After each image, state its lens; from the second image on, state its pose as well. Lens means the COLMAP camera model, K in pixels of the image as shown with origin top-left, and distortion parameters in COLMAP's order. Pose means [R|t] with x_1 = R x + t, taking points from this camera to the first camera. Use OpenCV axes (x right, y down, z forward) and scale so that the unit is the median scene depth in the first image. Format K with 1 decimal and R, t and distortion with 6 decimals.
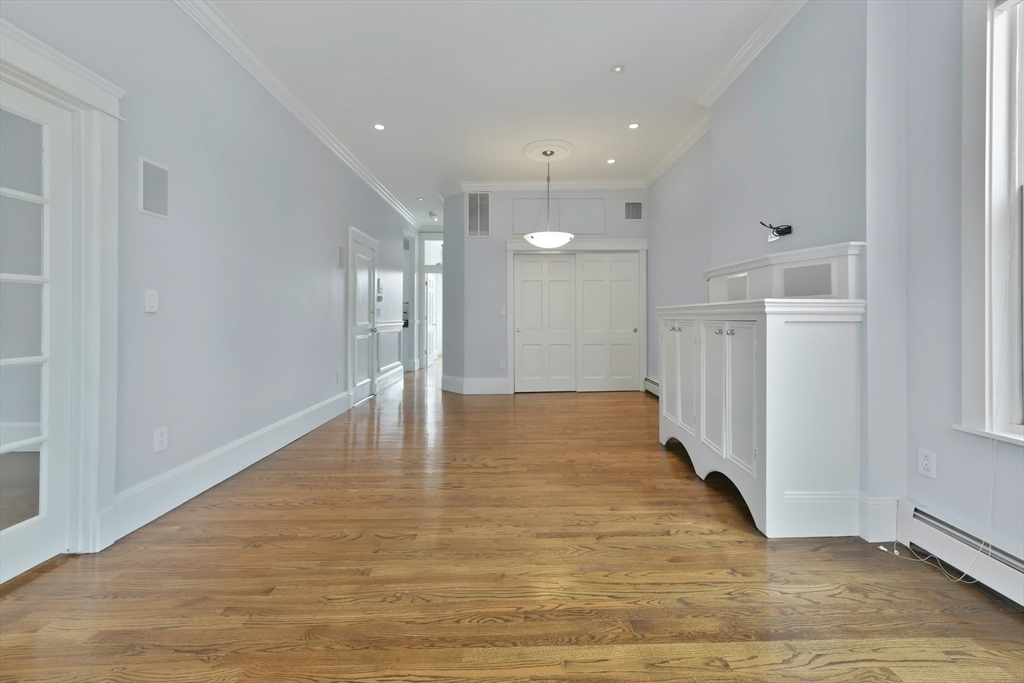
lens RADIAL K [[419.6, 0, 517.7], [0, 419.6, 313.9], [0, 0, 1]] dist [0.002426, 0.000259]
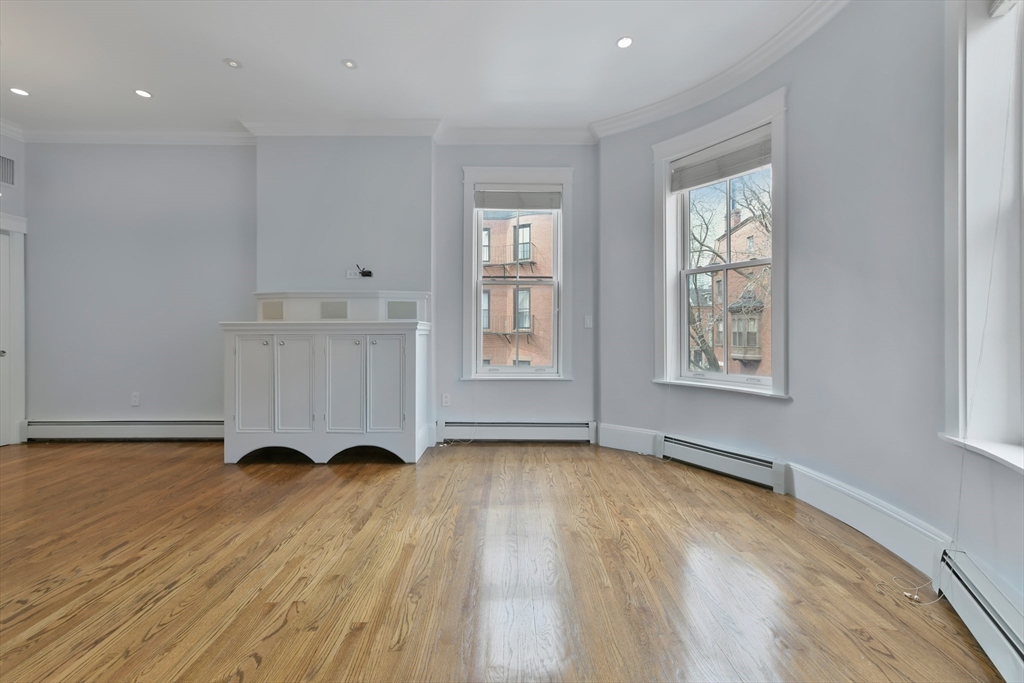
lens RADIAL K [[416.6, 0, 518.7], [0, 416.6, 329.9], [0, 0, 1]] dist [0.001145, -0.000007]
pose [[0.000720, 0.004297, 0.999991, -0.916755], [-0.005399, 0.999976, -0.004293, 0.004005], [-0.999985, -0.005395, 0.000744, 0.502829]]
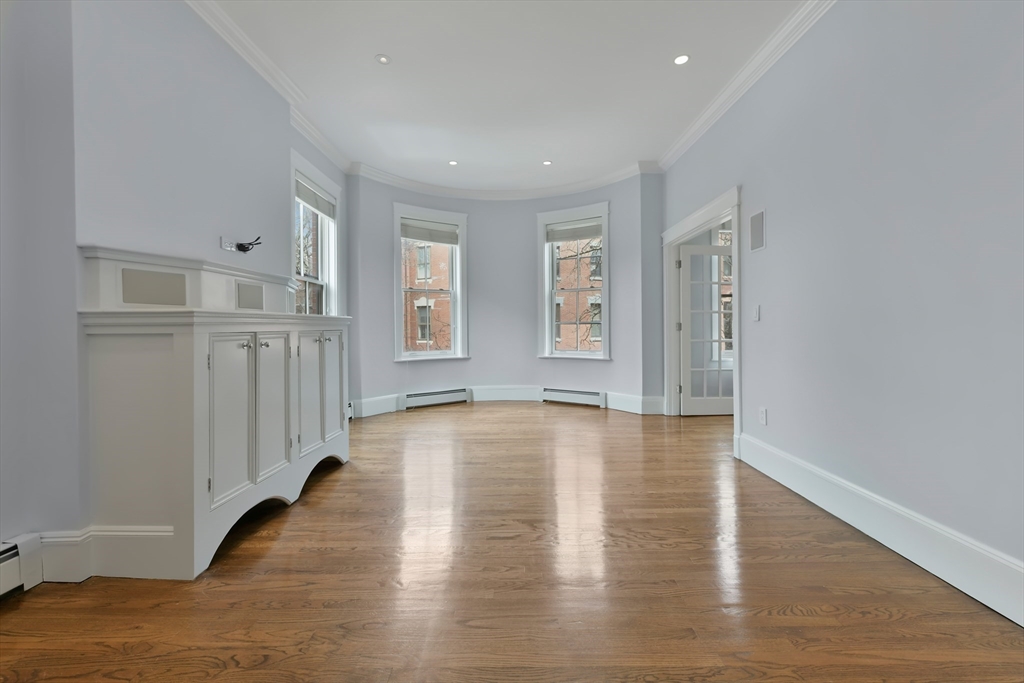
lens RADIAL K [[416.6, 0, 518.7], [0, 416.6, 329.9], [0, 0, 1]] dist [0.001145, -0.000007]
pose [[-0.999956, 0.008881, 0.002992, -0.076430], [0.008885, 0.999960, 0.001223, 0.016470], [-0.002981, 0.001250, -0.999995, 2.253865]]
